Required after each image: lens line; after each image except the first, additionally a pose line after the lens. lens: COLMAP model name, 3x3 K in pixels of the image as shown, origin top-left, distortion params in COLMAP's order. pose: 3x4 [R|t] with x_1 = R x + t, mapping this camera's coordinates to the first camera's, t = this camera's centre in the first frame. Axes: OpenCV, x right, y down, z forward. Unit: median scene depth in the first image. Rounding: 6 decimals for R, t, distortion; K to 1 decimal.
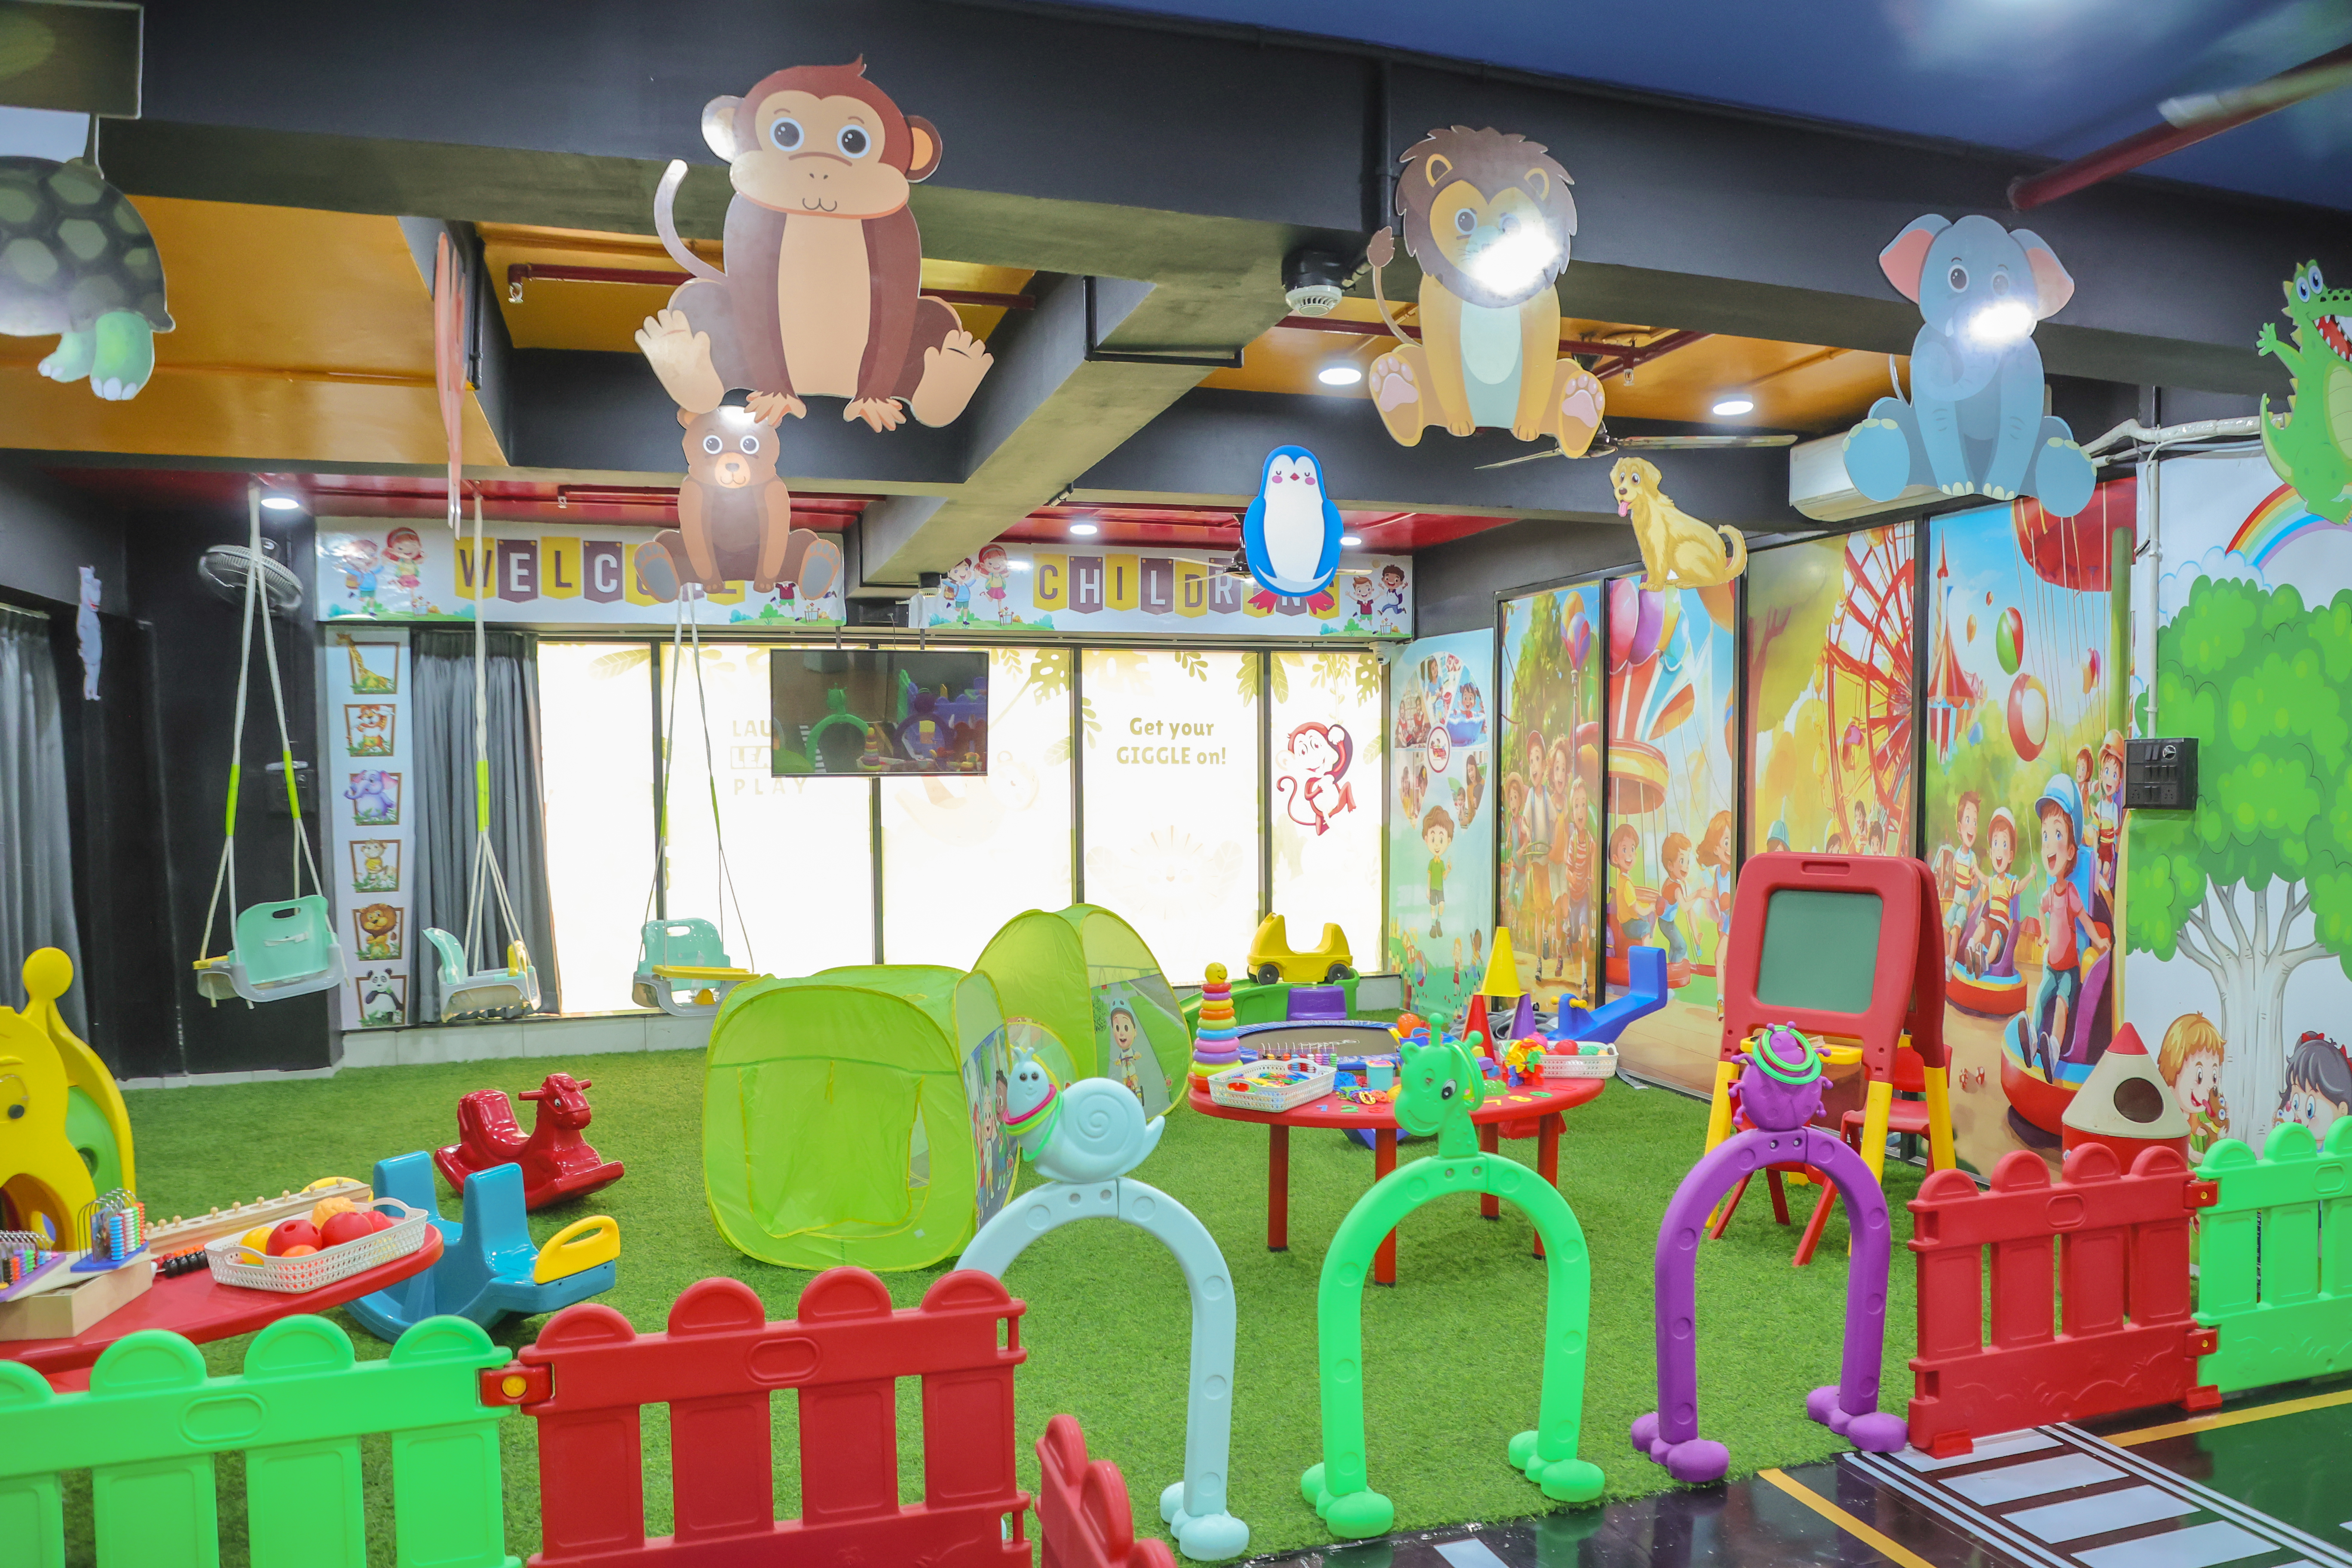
lens RADIAL K [[1574.2, 0, 1181.8], [0, 1574.2, 895.9], [0, 0, 1]] dist [-0.097634, 0.041569]
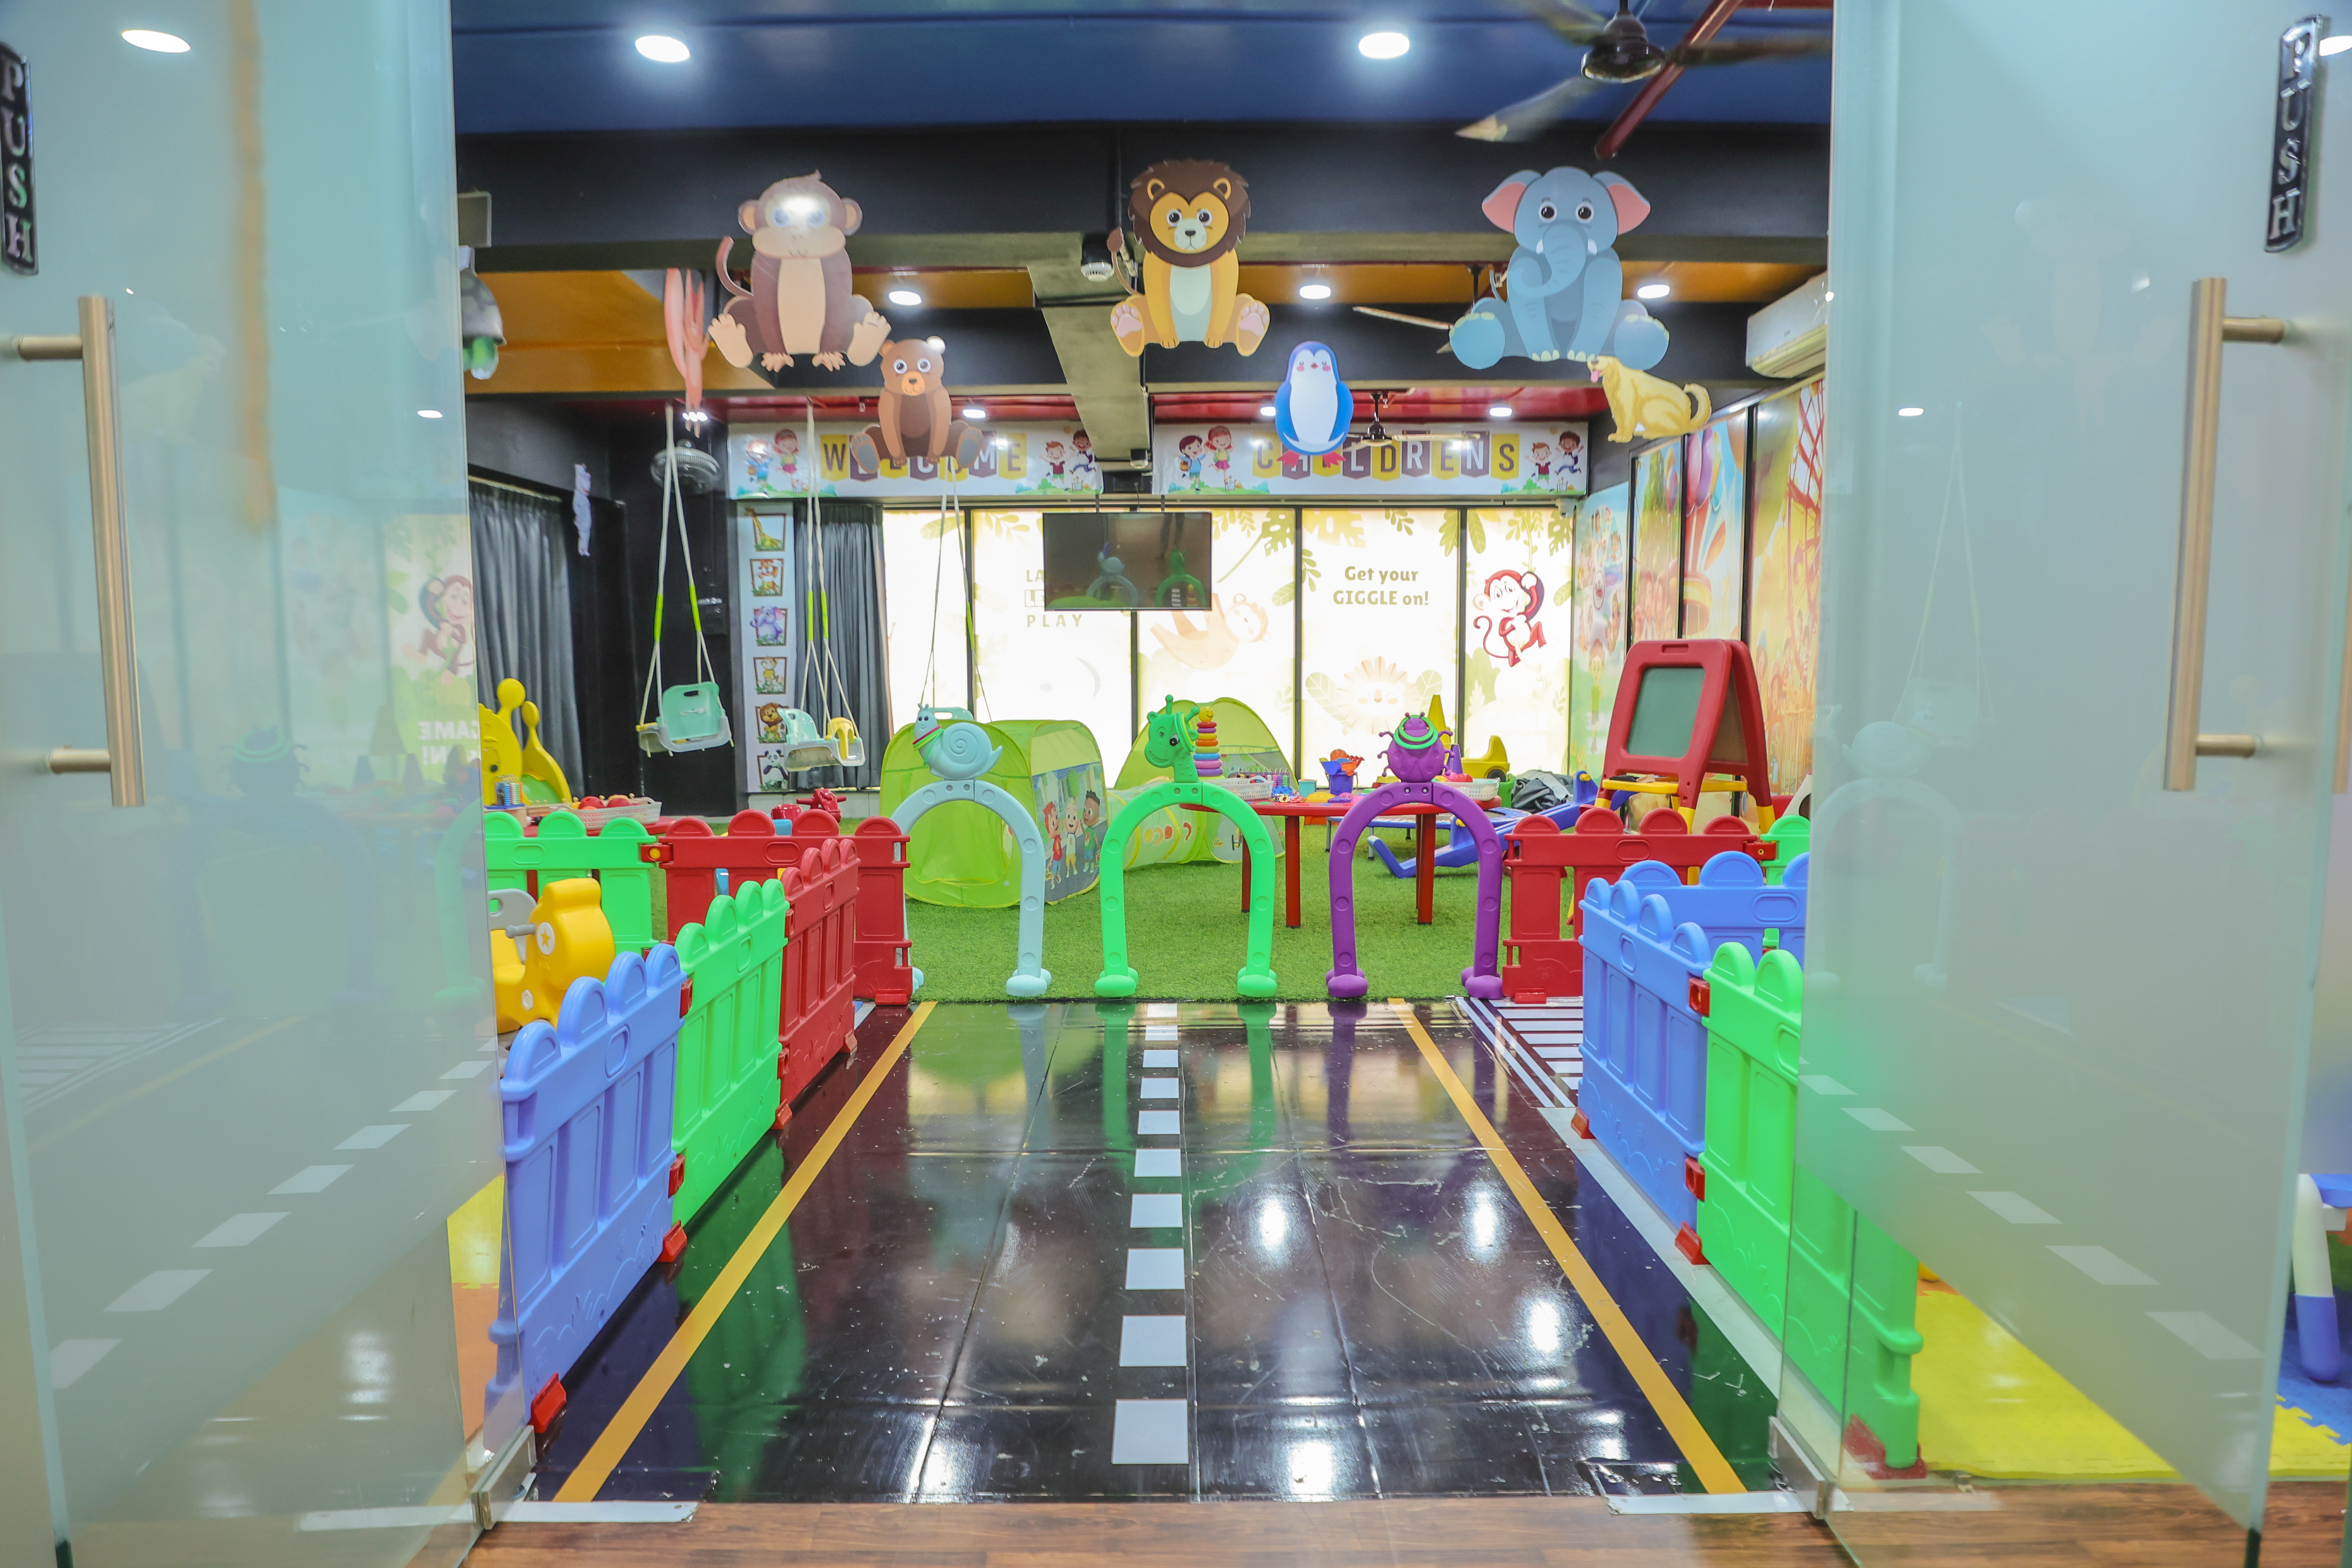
lens RADIAL K [[1535.8, 0, 1172.4], [0, 1535.8, 880.4], [0, 0, 1]] dist [-0.076803, 0.018189]
pose [[0.951433, 0.046079, -0.304387, 0.253077], [-0.025767, 0.997185, 0.070414, 0.058997], [0.306774, -0.059151, 0.949942, -0.216041]]
